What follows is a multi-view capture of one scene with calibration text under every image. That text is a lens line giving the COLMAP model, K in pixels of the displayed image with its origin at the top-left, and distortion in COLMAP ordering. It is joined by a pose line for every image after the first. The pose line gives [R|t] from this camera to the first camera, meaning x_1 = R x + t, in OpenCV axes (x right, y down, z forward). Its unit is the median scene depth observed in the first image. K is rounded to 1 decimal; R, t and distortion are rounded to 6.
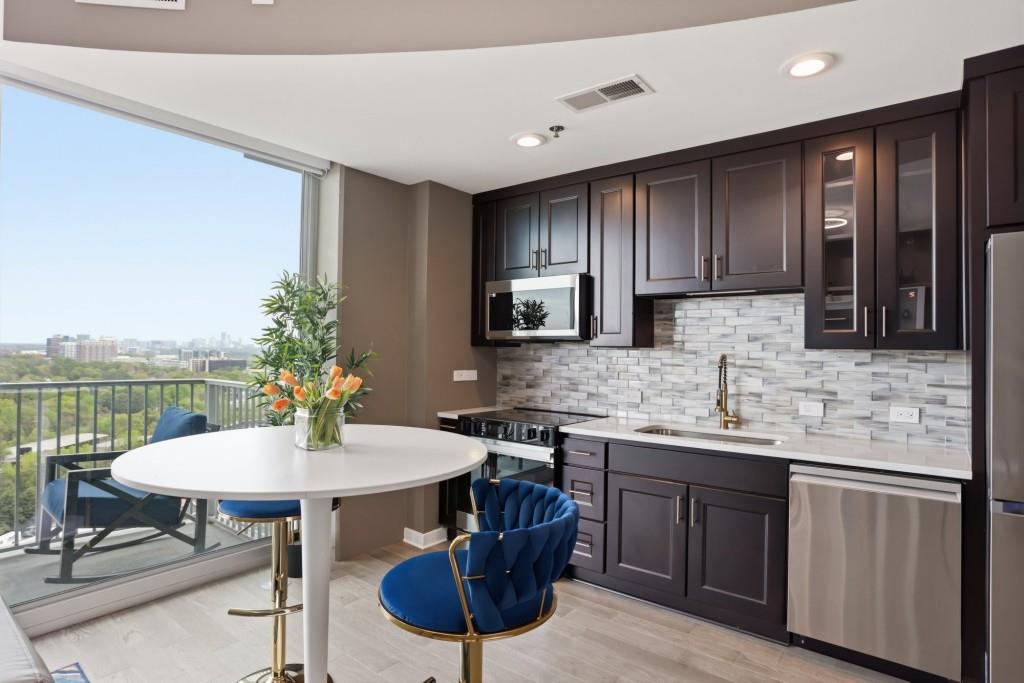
lens RADIAL K [[543.2, 0, 517.2], [0, 543.2, 346.5], [0, 0, 1]] dist [-0.033480, 0.015662]
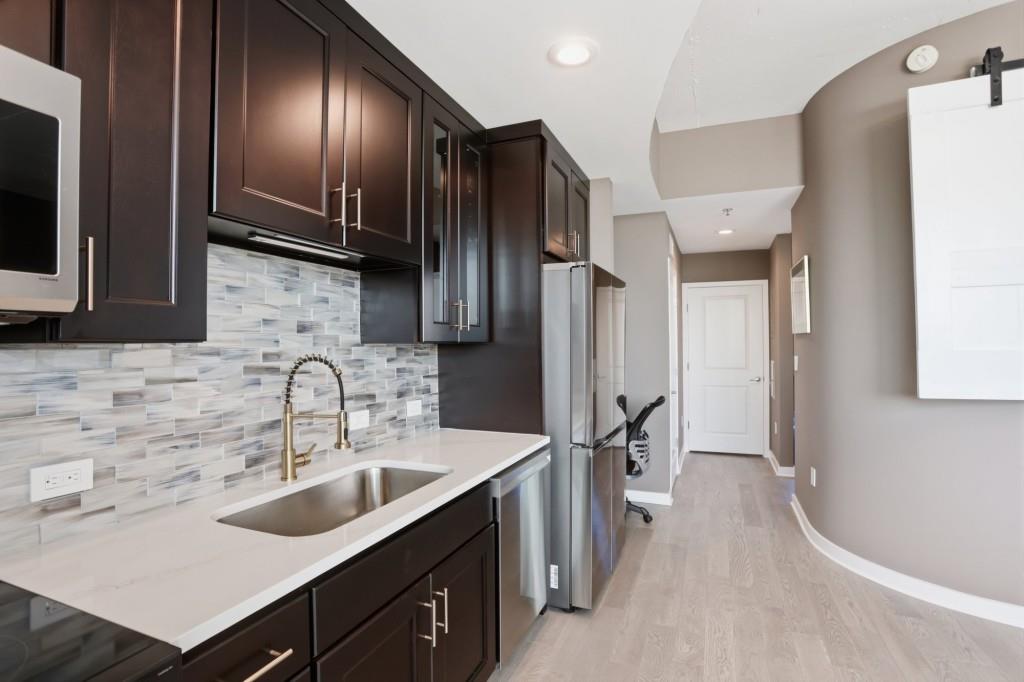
lens RADIAL K [[490.9, 0, 512.7], [0, 490.9, 344.1], [0, 0, 1]] dist [-0.052889, 0.023458]
pose [[-0.250856, -0.002979, 0.968020, -0.189357], [0.003153, 0.999987, 0.003895, 0.002912], [-0.968019, 0.004029, -0.250843, 0.900300]]
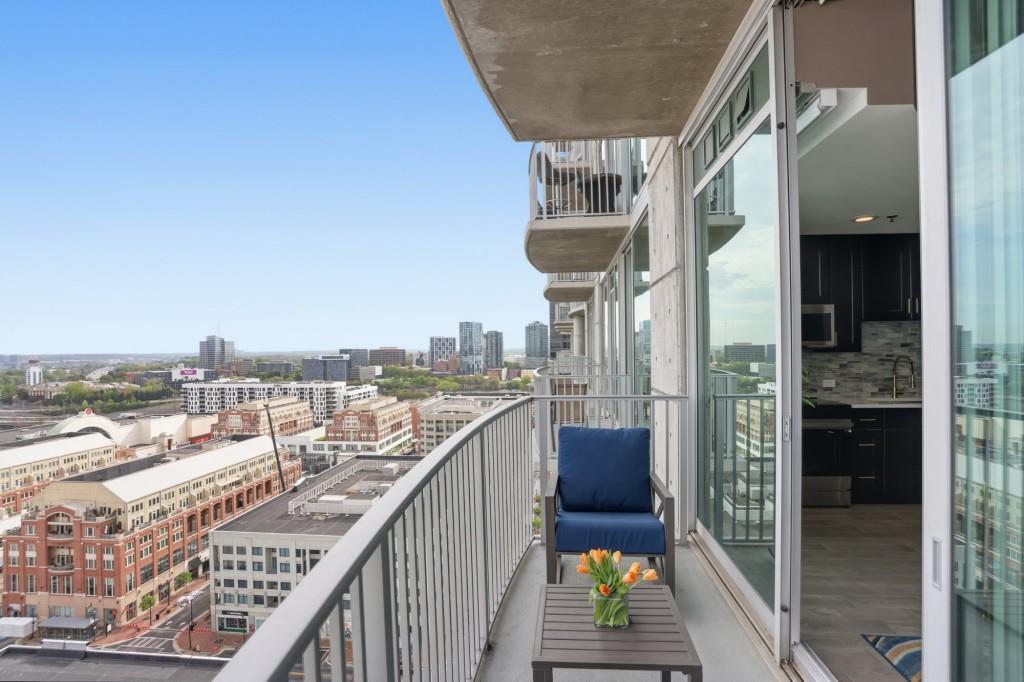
lens RADIAL K [[490.9, 0, 512.7], [0, 490.9, 344.1], [0, 0, 1]] dist [-0.052889, 0.023458]
pose [[0.843875, -0.022032, 0.536088, -1.455435], [0.017873, 0.999756, 0.012952, -0.060810], [-0.536242, -0.001348, 0.844063, 0.370927]]
